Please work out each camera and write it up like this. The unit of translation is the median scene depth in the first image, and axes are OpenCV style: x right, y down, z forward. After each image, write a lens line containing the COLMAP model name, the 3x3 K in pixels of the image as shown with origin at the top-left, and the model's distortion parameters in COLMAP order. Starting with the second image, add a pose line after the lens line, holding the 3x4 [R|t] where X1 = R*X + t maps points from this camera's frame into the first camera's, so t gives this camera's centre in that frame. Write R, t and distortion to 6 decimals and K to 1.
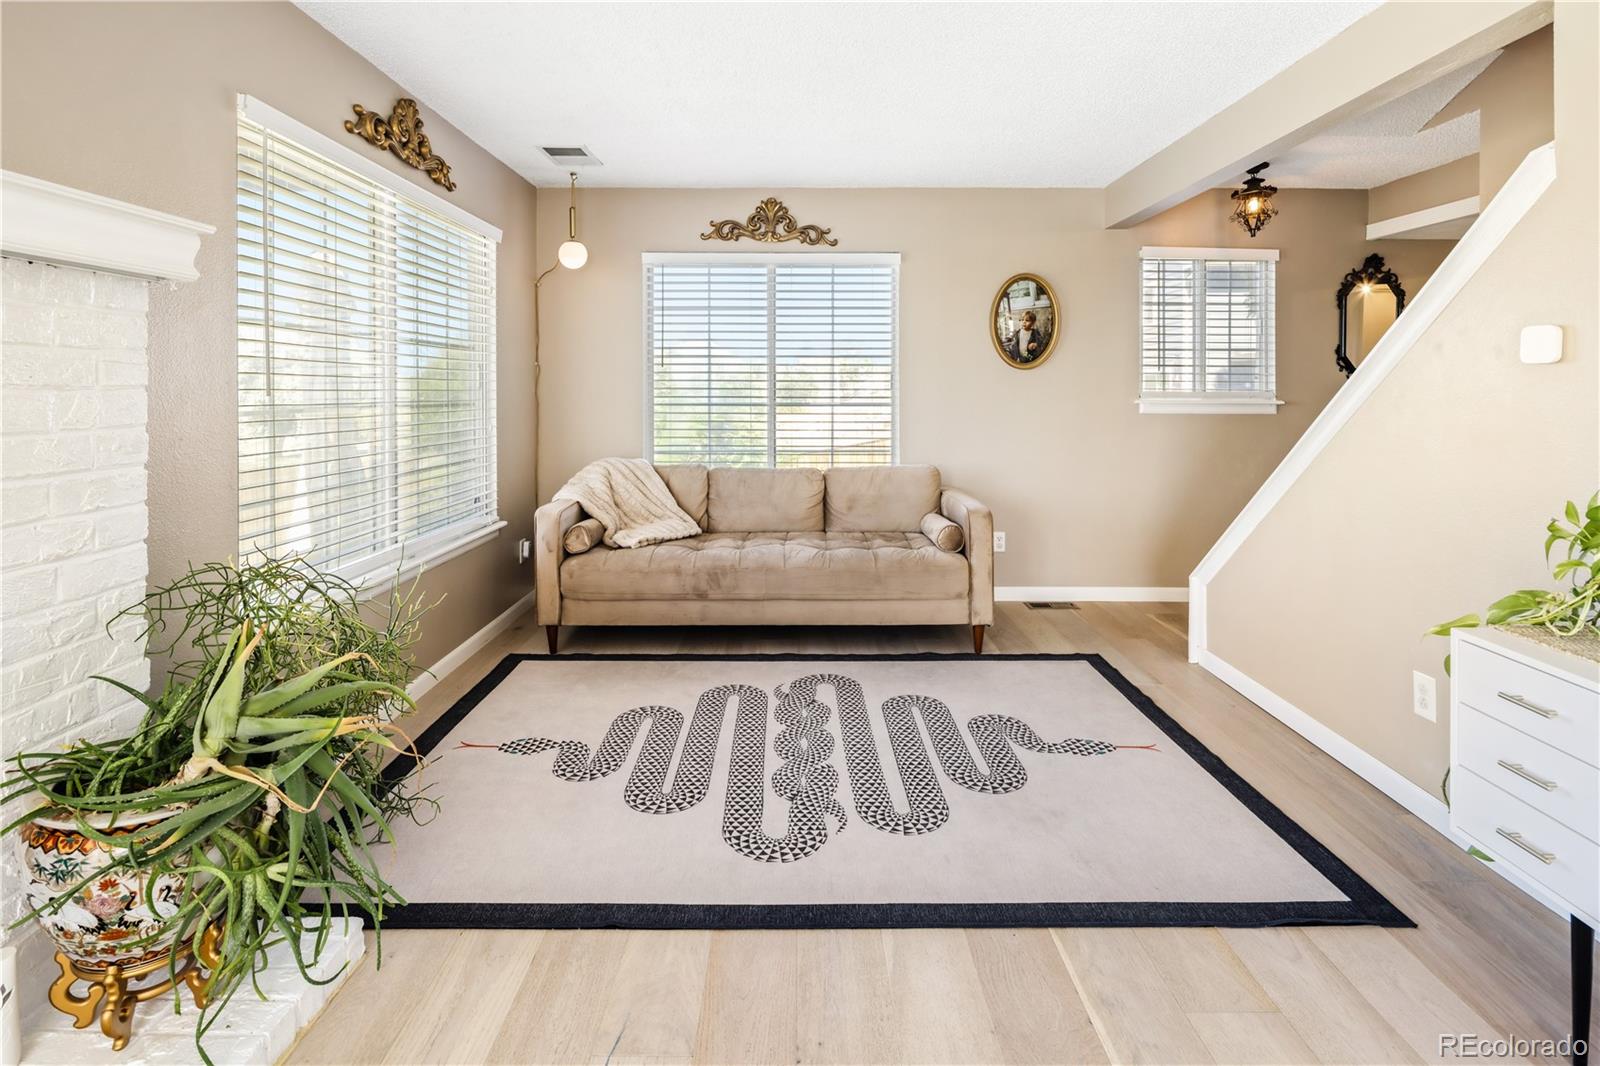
lens RADIAL K [[779.1, 0, 800.9], [0, 779.1, 452.4], [0, 0, 1]] dist [0.001466, -0.001209]
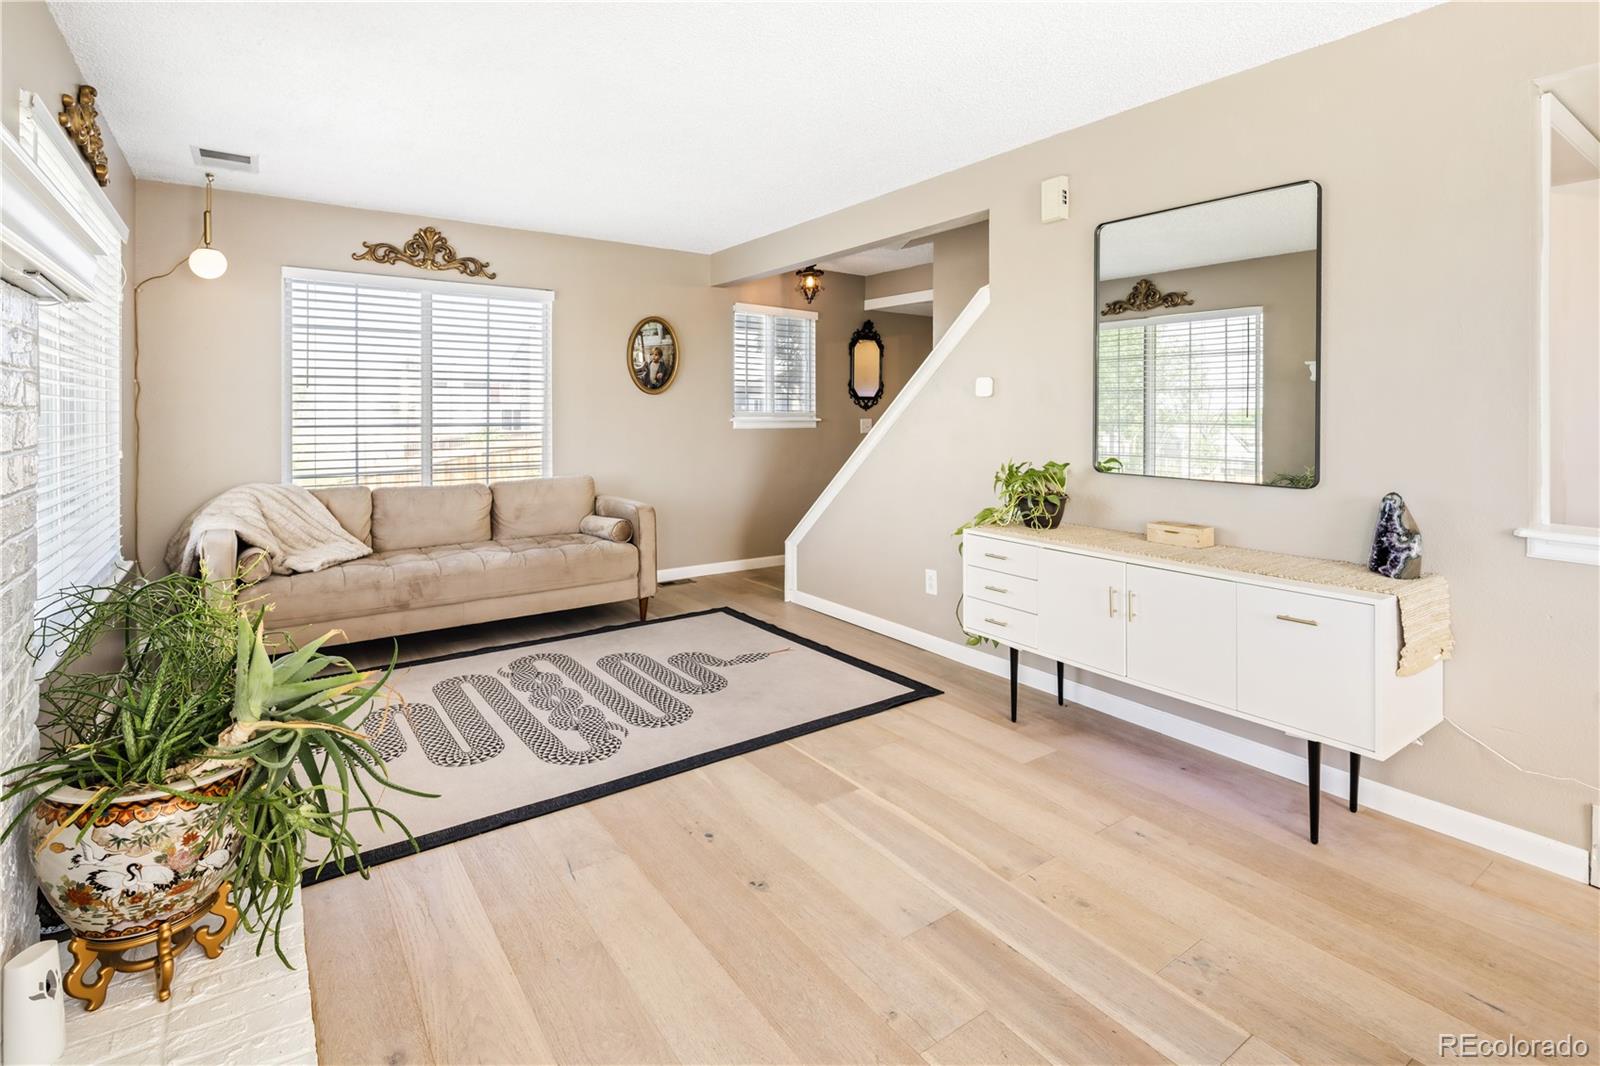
lens RADIAL K [[755.0, 0, 800.0], [0, 755.0, 533.0], [0, 0, 1]] dist [0.000105, -0.000171]
pose [[0.817089, -0.092574, 0.569030, -0.245963], [0.047265, 0.994457, 0.093916, 0.012349], [-0.574571, -0.049843, 0.816936, -0.140459]]
